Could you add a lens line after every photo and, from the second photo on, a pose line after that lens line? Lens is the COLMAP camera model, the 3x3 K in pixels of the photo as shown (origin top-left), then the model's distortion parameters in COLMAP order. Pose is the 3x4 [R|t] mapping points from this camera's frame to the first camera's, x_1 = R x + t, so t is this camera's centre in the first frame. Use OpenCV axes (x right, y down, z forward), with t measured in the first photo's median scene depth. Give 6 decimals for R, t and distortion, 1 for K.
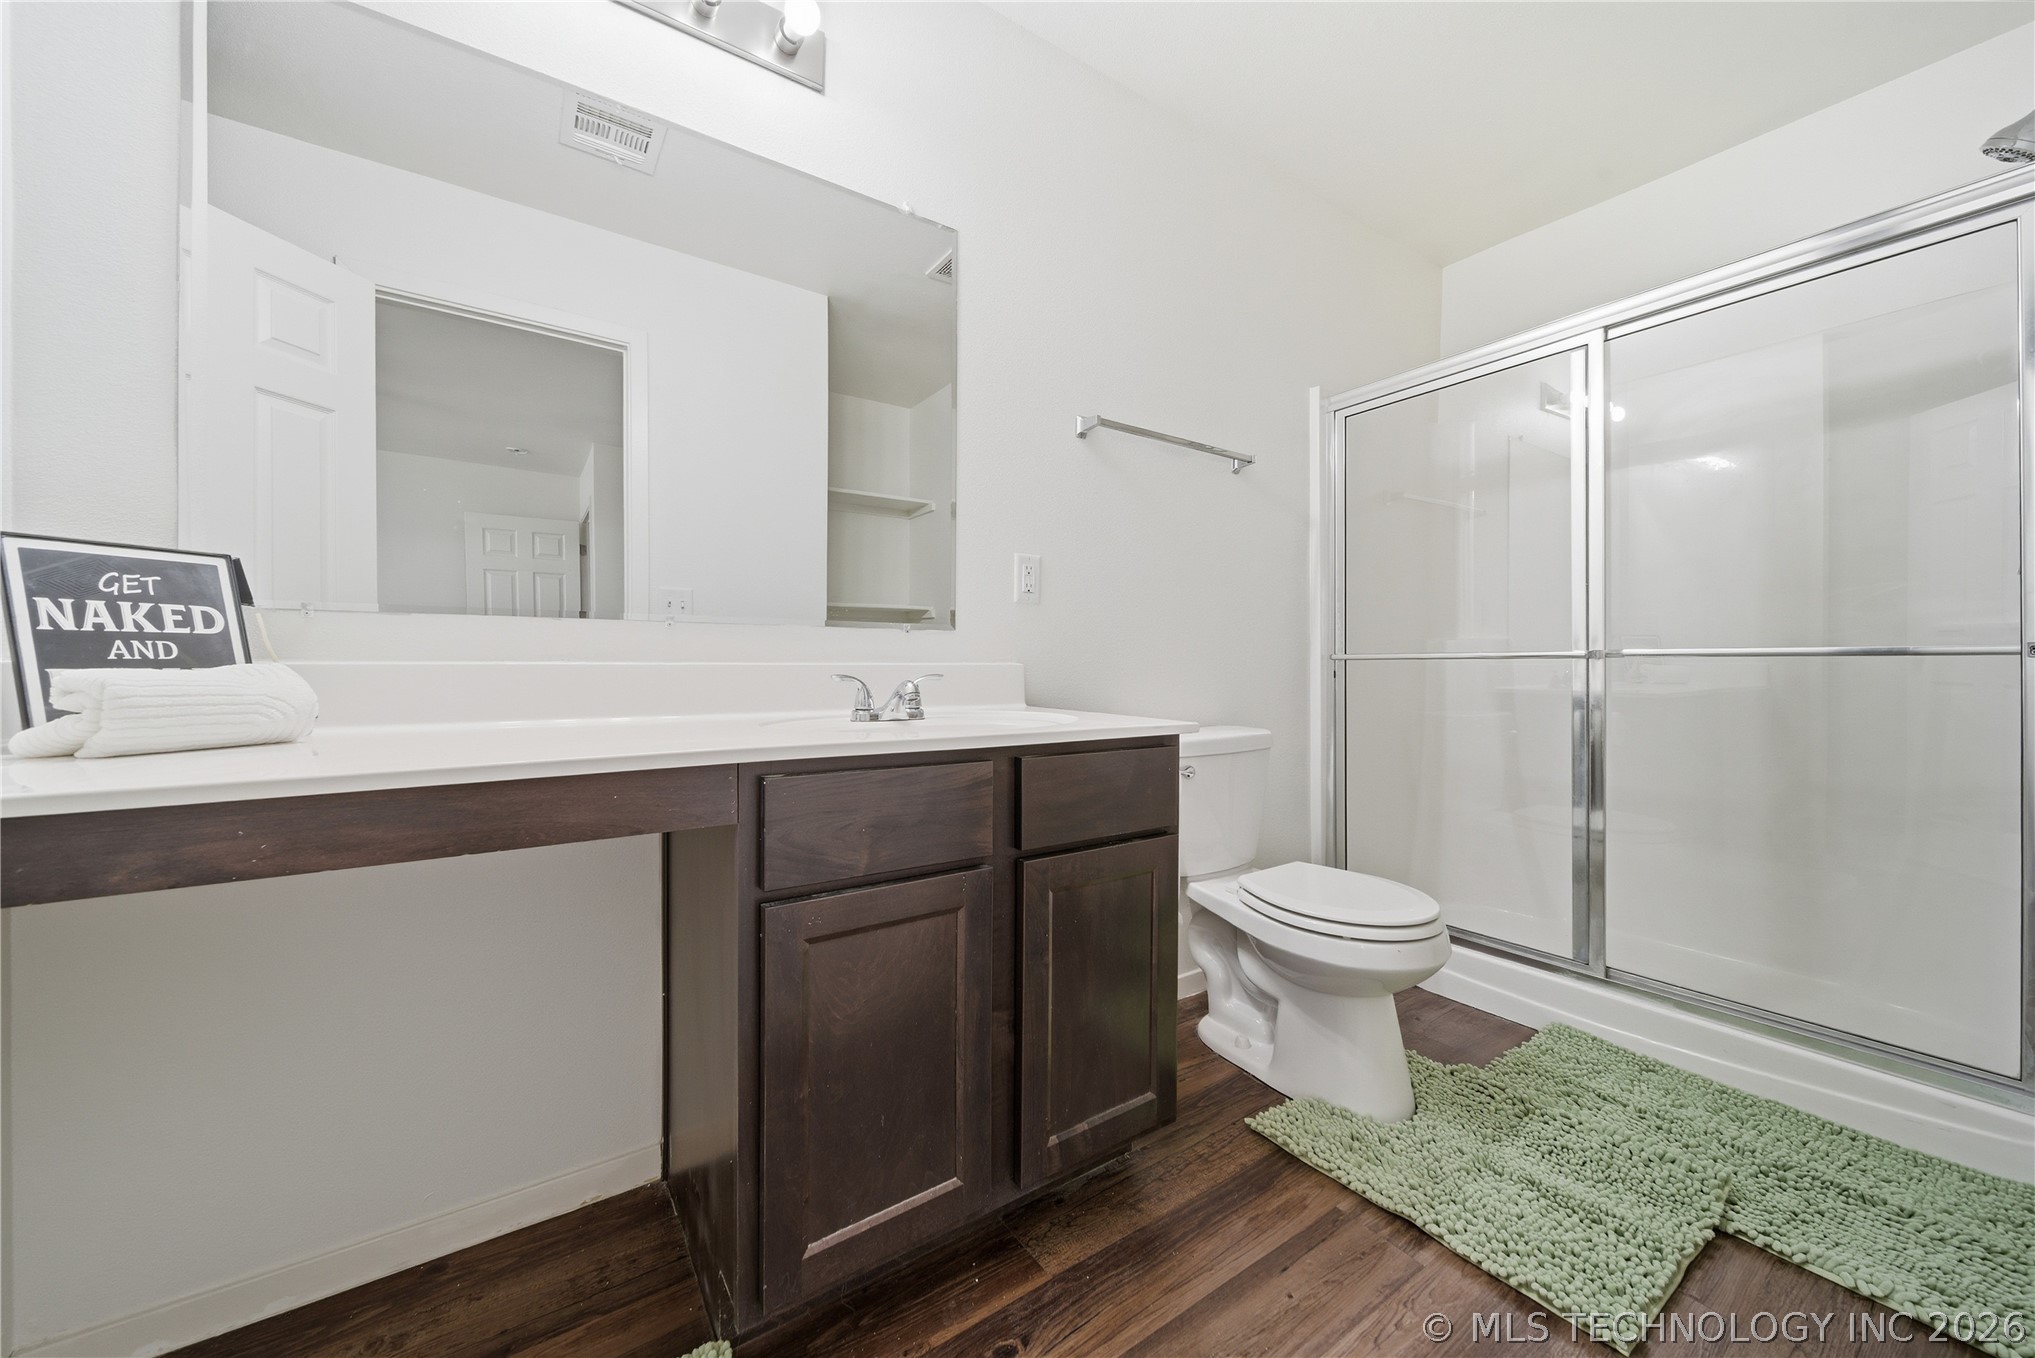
lens RADIAL K [[735.4, 0, 1017.3], [0, 735.4, 662.1], [0, 0, 1]] dist [0.000006, -0.000081]
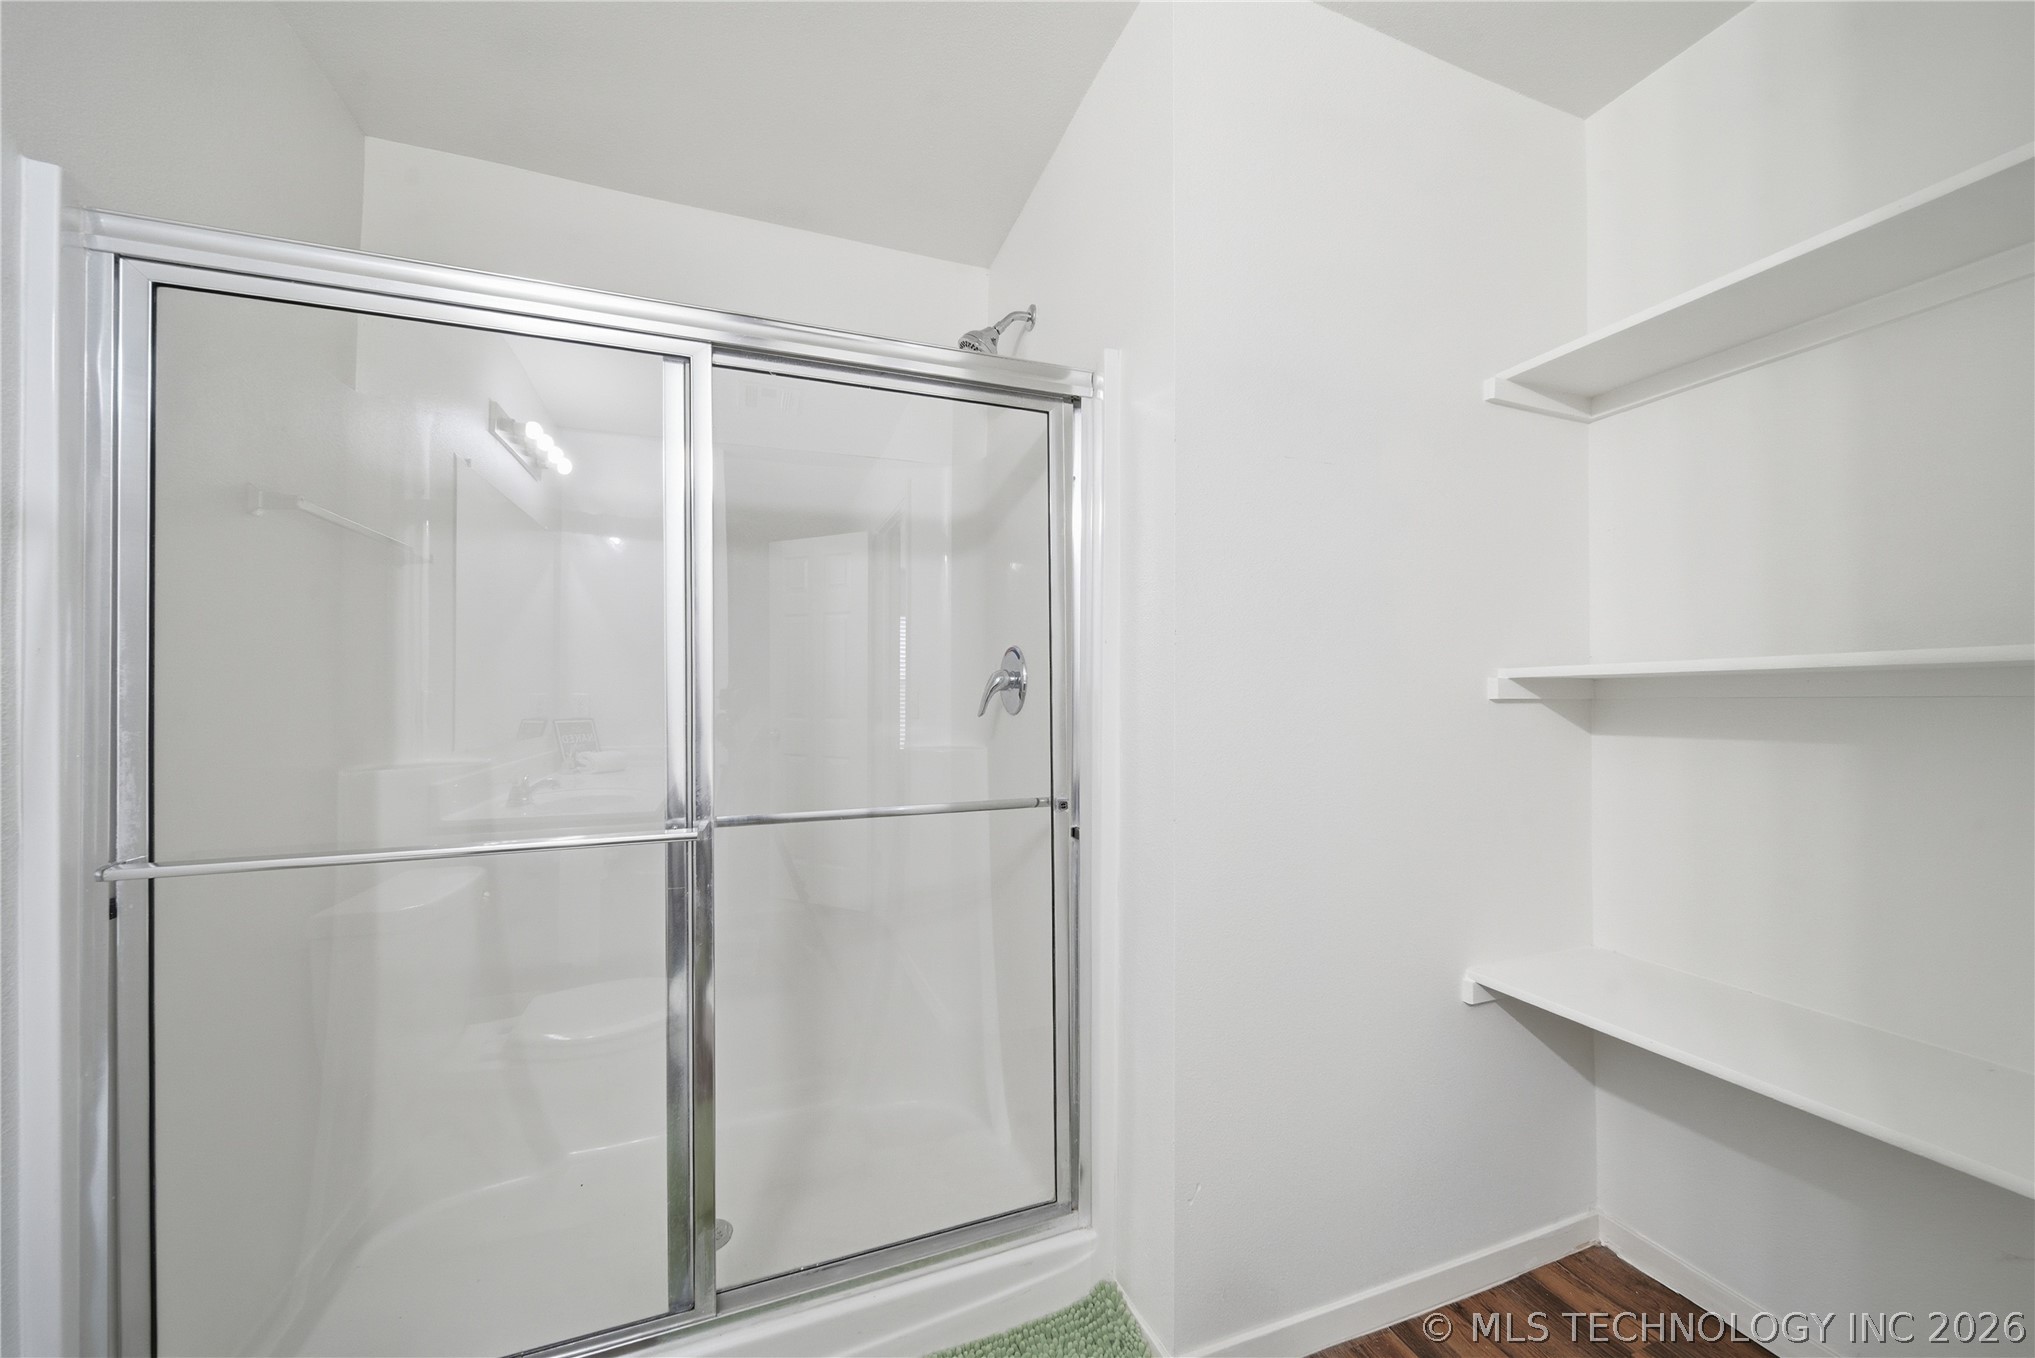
lens RADIAL K [[724.7, 0, 1016.1], [0, 724.7, 691.1], [0, 0, 1]] dist [-0.000716, -0.000675]
pose [[0.236705, 0.003090, 0.971577, 0.169802], [0.007317, 0.999961, -0.004963, -0.101853], [-0.971554, 0.008283, 0.236673, 0.439320]]
